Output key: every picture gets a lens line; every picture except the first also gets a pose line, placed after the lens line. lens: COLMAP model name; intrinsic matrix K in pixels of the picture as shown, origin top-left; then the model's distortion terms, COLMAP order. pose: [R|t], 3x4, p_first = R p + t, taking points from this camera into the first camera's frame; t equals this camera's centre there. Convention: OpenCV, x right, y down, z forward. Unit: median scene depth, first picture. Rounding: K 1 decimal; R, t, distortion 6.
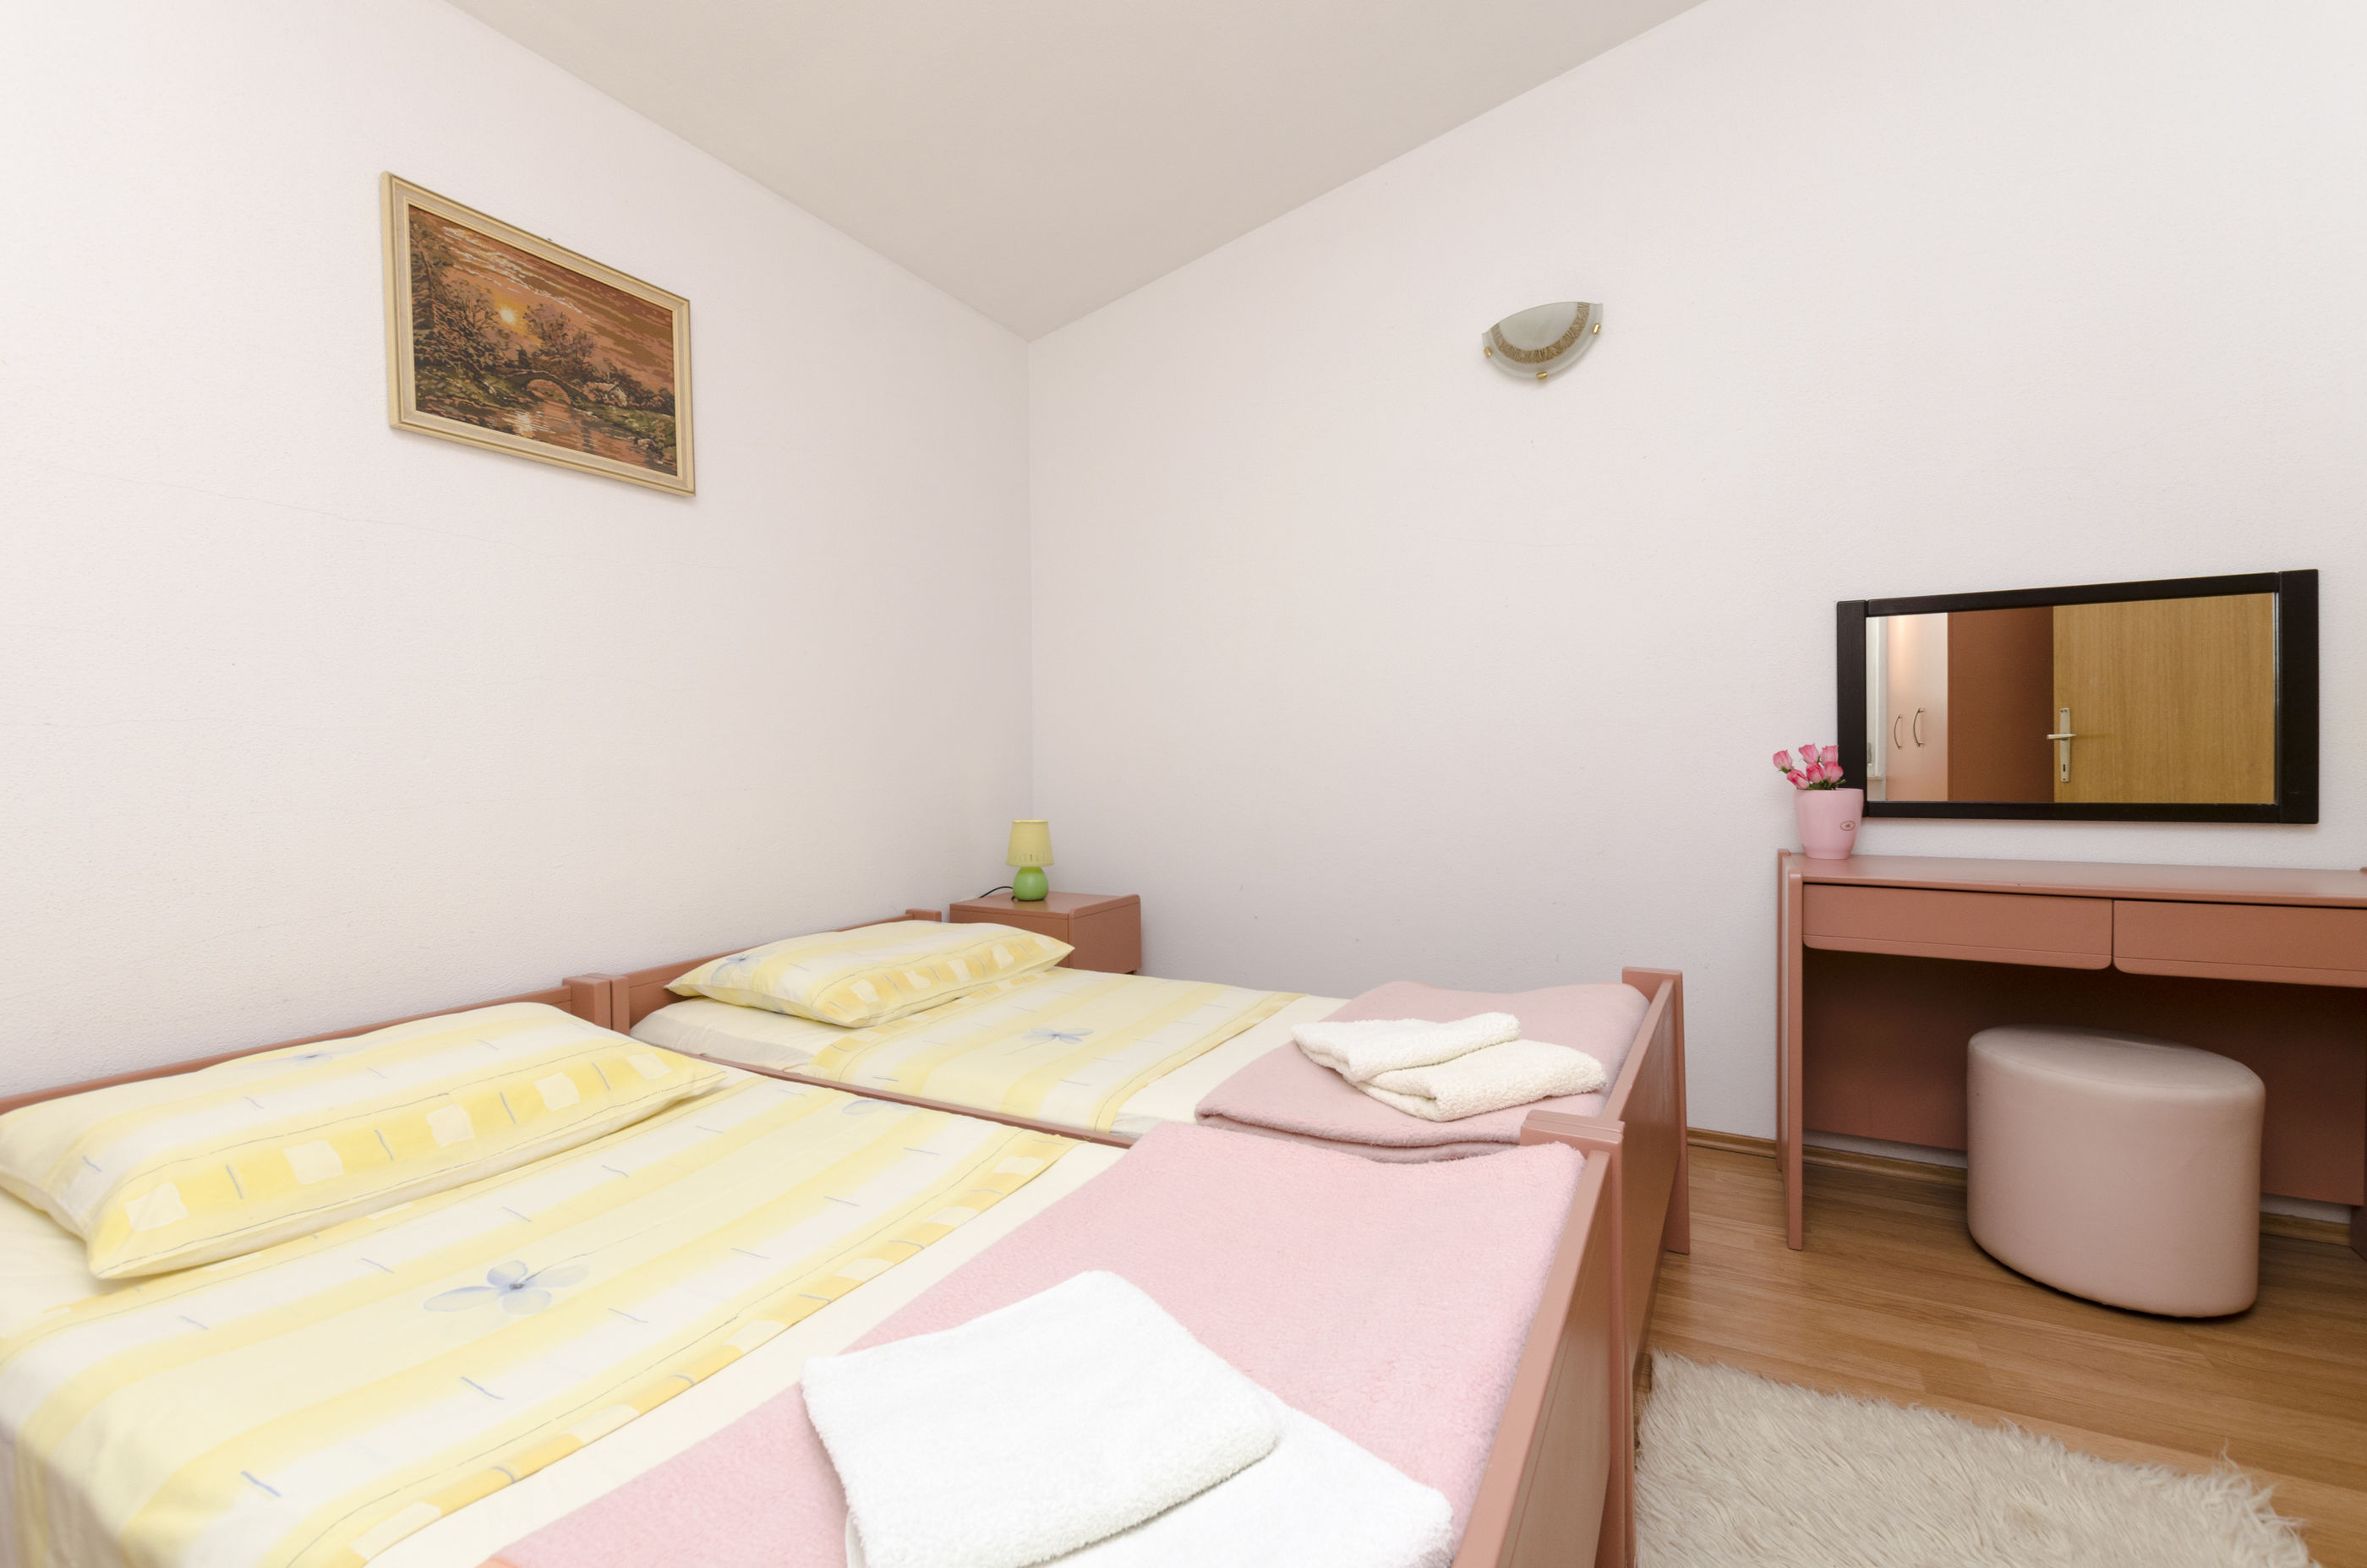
lens RADIAL K [[1018.8, 0, 1189.7], [0, 1018.8, 780.3], [0, 0, 1]] dist [0.008460, -0.004219]
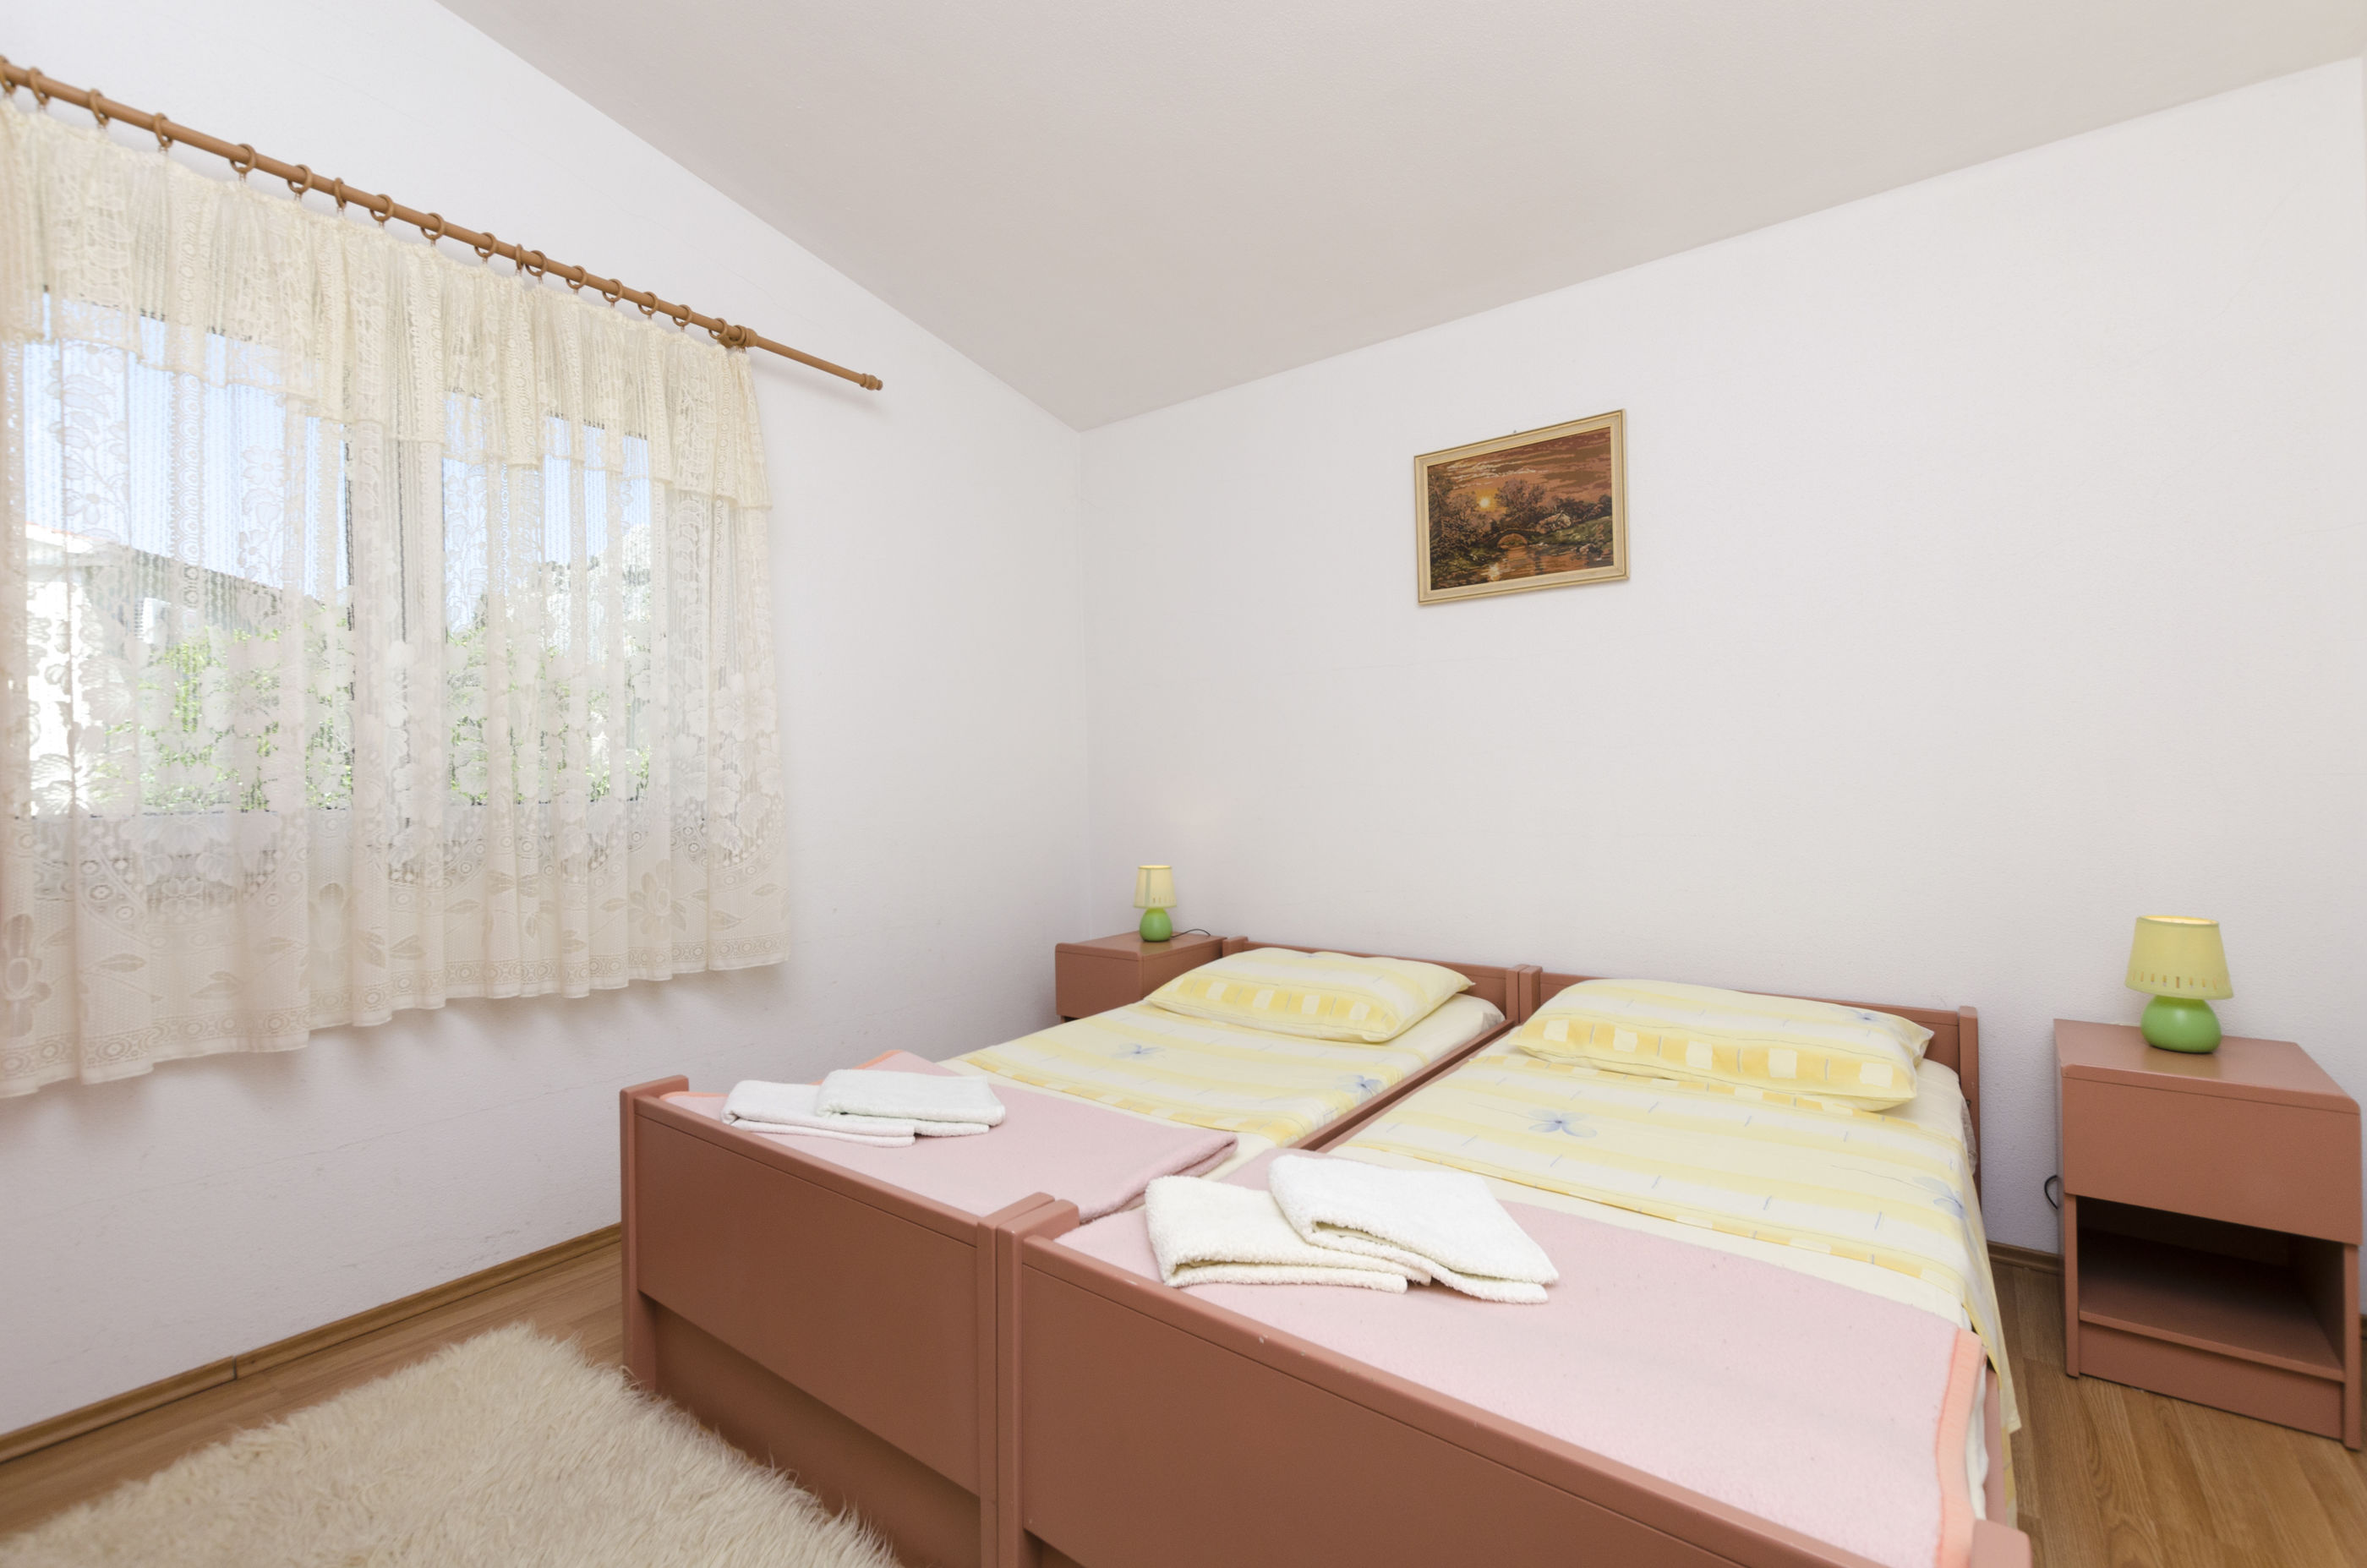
lens RADIAL K [[1018.8, 0, 1186.2], [0, 1018.8, 776.5], [0, 0, 1]] dist [0.008460, -0.004219]
pose [[-0.153904, 0.010004, -0.988035, 0.799563], [-0.007756, 0.999906, 0.011332, -0.070751], [0.988055, 0.009407, -0.153812, 0.760548]]
